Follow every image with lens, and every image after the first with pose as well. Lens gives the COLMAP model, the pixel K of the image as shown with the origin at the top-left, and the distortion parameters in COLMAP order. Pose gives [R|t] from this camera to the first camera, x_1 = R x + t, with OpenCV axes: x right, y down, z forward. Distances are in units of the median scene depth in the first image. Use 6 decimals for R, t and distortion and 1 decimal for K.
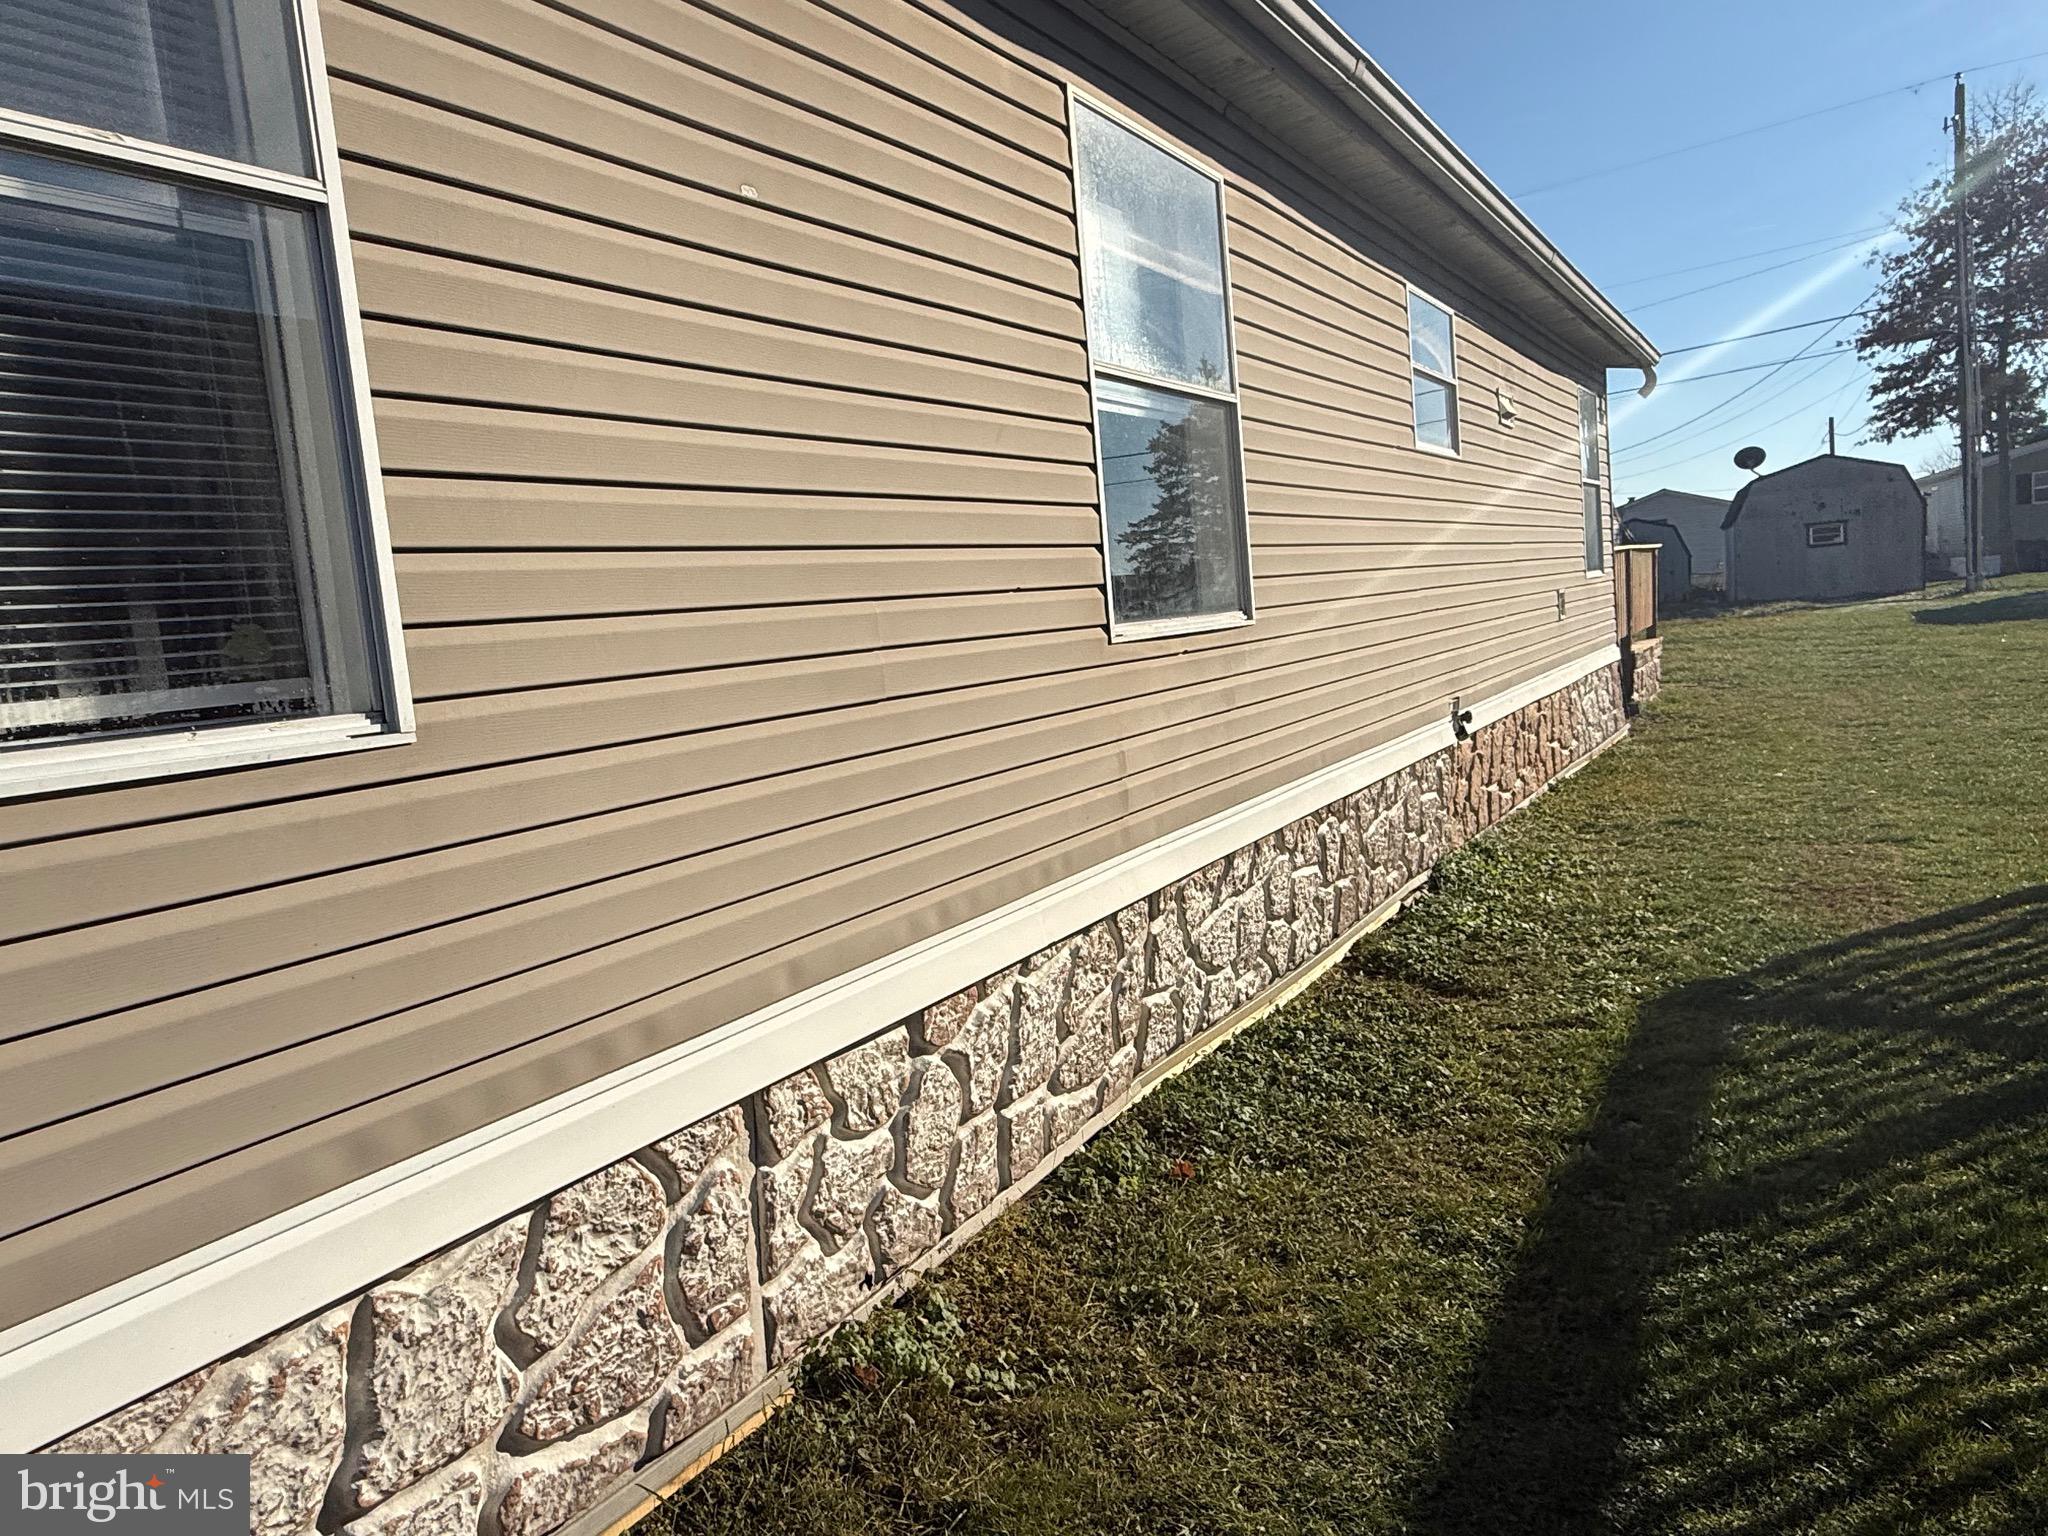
lens RADIAL K [[1269.6, 0, 1024.0], [0, 1269.6, 768.0], [0, 0, 1]] dist [-0.018493, 0.000949]
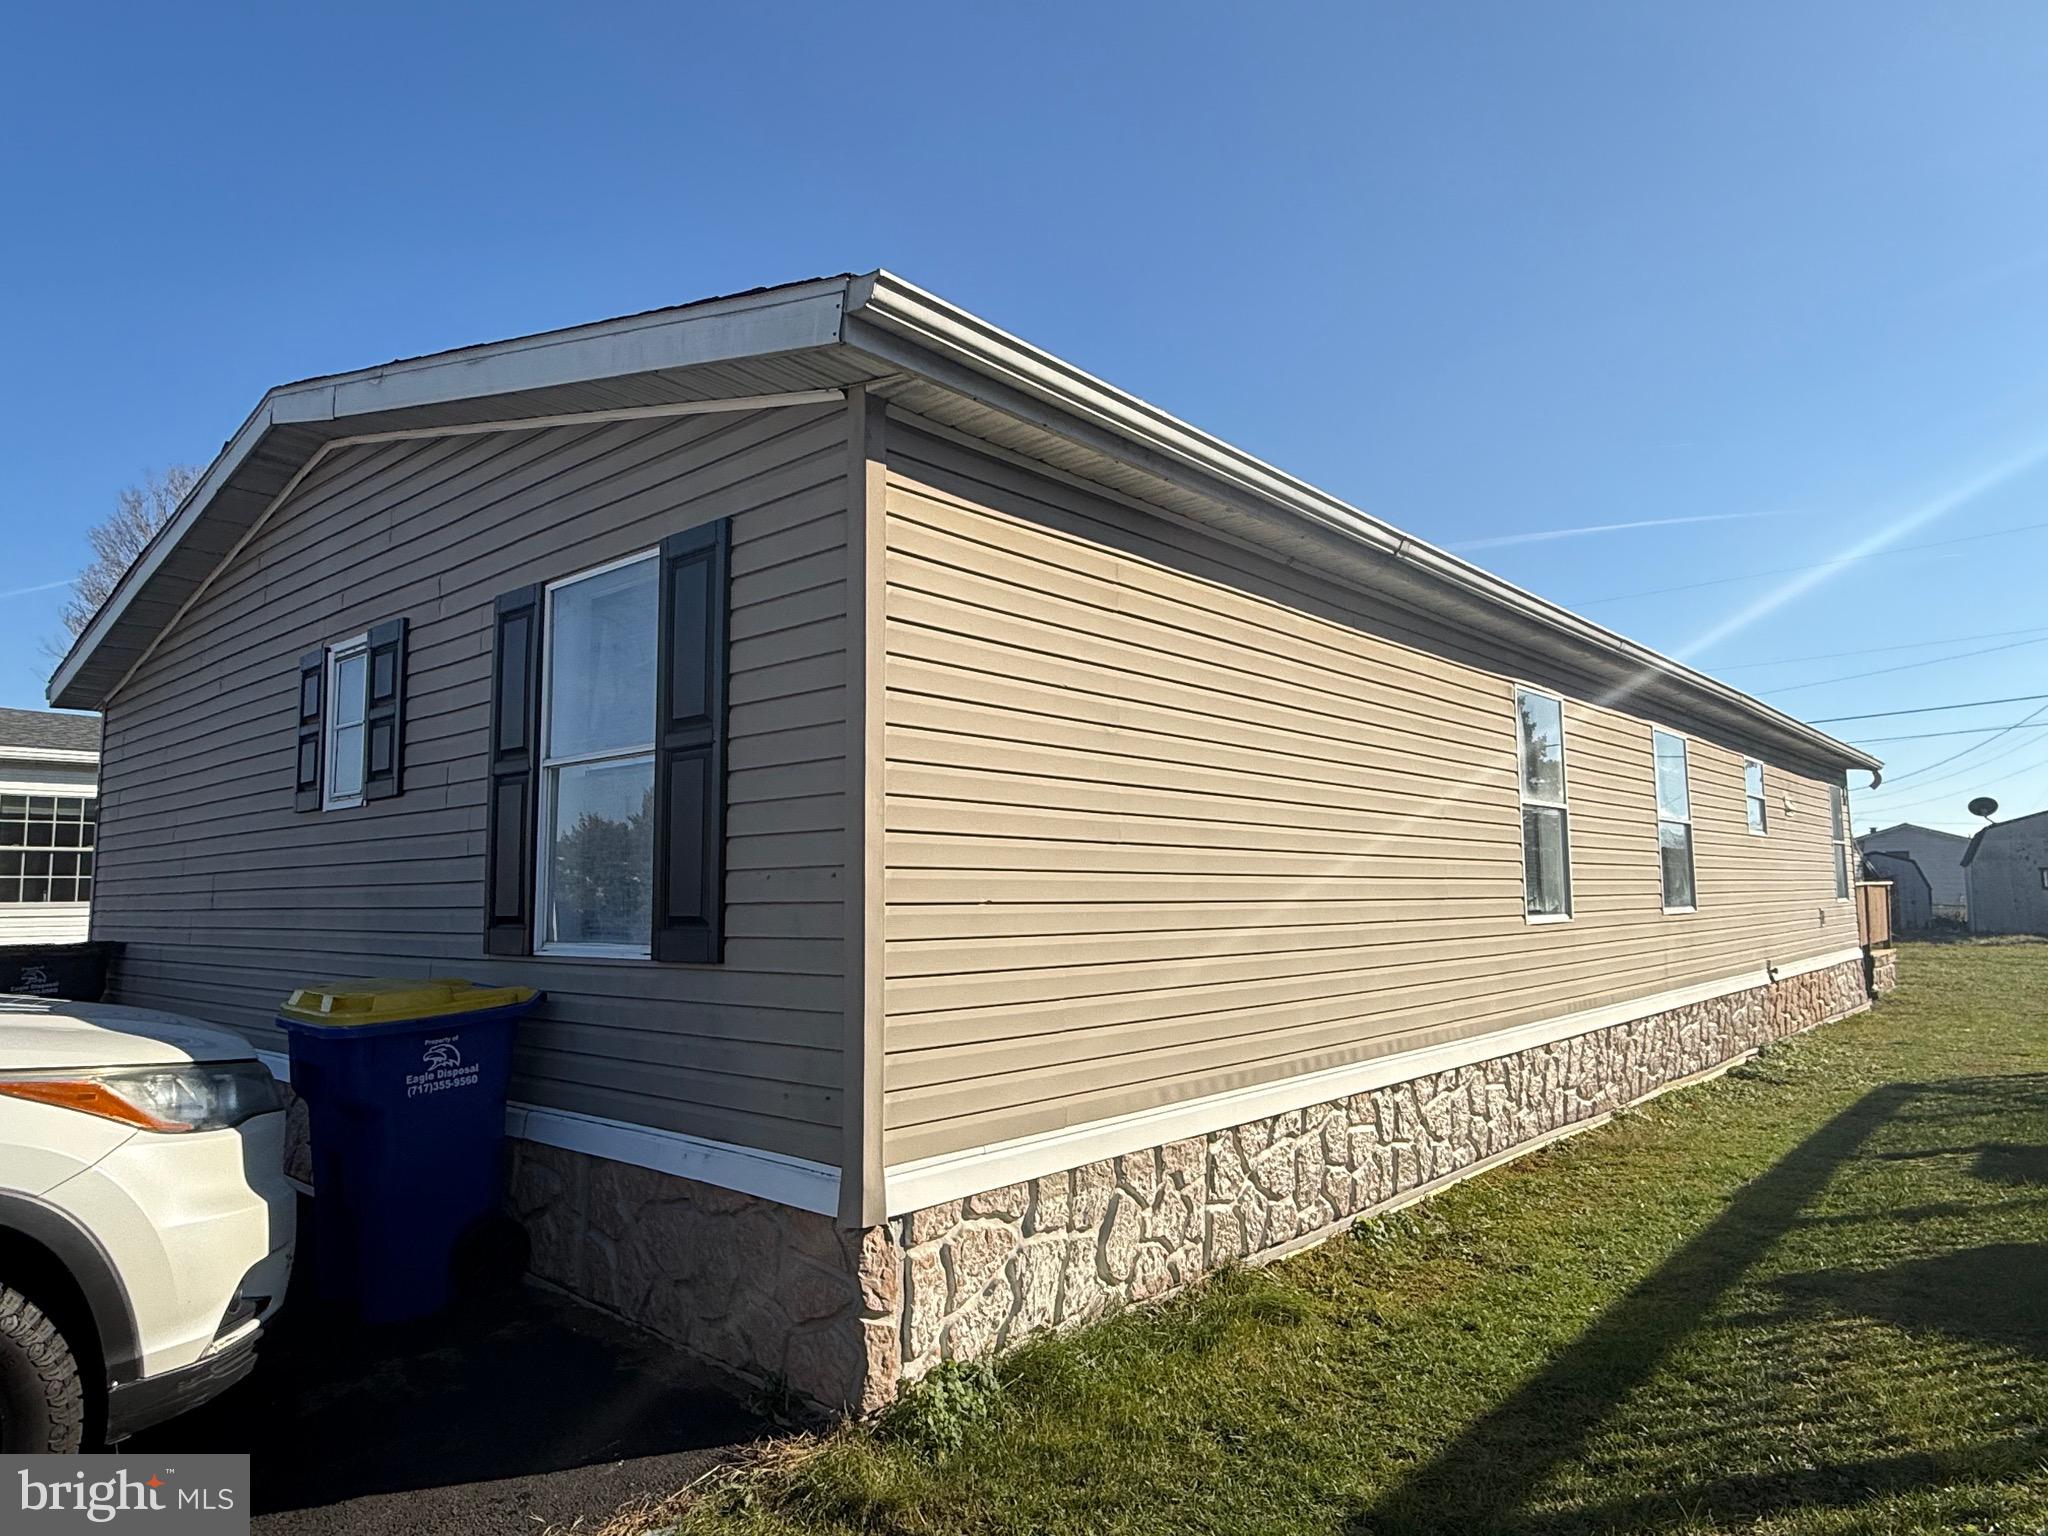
lens RADIAL K [[1269.6, 0, 1024.0], [0, 1269.6, 768.0], [0, 0, 1]] dist [-0.018493, 0.000949]
pose [[0.985758, 0.064661, -0.155240, -0.291280], [-0.095835, 0.974557, -0.202617, 0.091905], [0.138189, 0.214609, 0.966875, -0.628282]]
